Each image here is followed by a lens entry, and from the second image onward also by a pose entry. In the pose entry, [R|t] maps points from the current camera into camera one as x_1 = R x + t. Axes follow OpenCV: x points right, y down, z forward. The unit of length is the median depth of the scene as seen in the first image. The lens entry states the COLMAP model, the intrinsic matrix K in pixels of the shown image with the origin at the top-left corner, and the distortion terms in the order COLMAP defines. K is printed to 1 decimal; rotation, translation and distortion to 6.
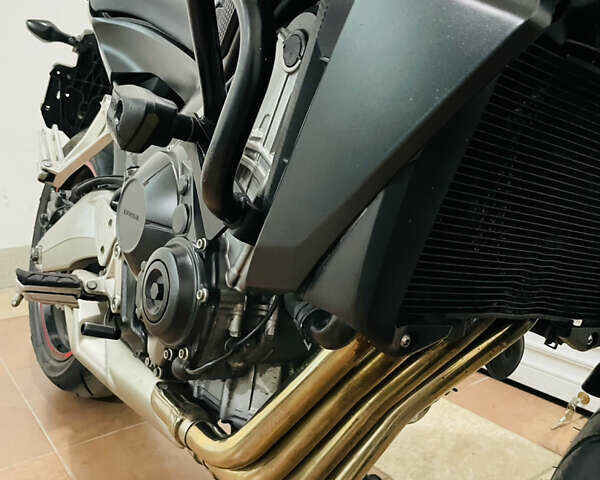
lens RADIAL K [[604.5, 0, 296.3], [0, 604.5, 248.1], [0, 0, 1]] dist [0.030713, 0.000000]
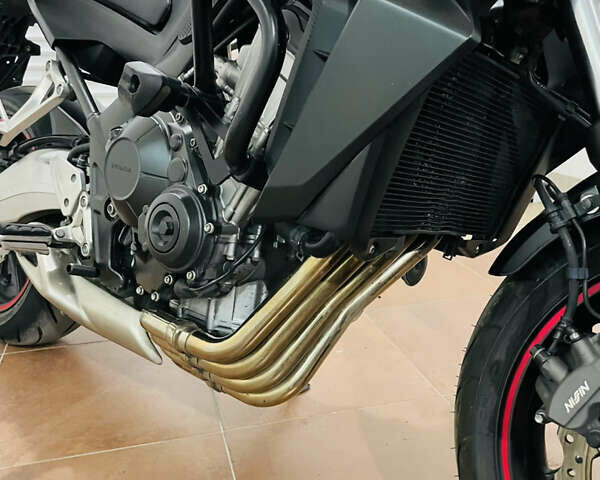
lens RADIAL K [[604.5, 0, 287.2], [0, 604.5, 235.2], [0, 0, 1]] dist [0.030713, 0.000000]
pose [[0.976932, -0.048305, 0.208018, -0.222904], [0.037395, 0.997726, 0.056068, 0.023082], [-0.210253, -0.046996, 0.976517, -0.254636]]
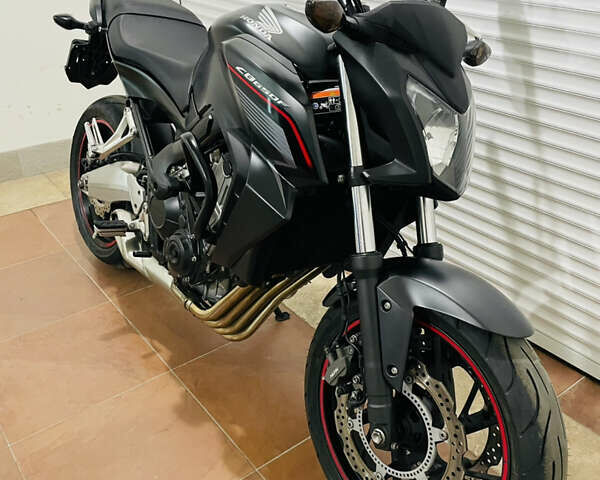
lens RADIAL K [[604.5, 0, 278.0], [0, 604.5, 242.3], [0, 0, 1]] dist [0.030713, 0.000000]
pose [[0.999853, -0.014765, 0.008768, 0.140935], [0.011642, 0.958174, 0.285950, -0.587491], [-0.012624, -0.285806, 0.958204, -1.157028]]
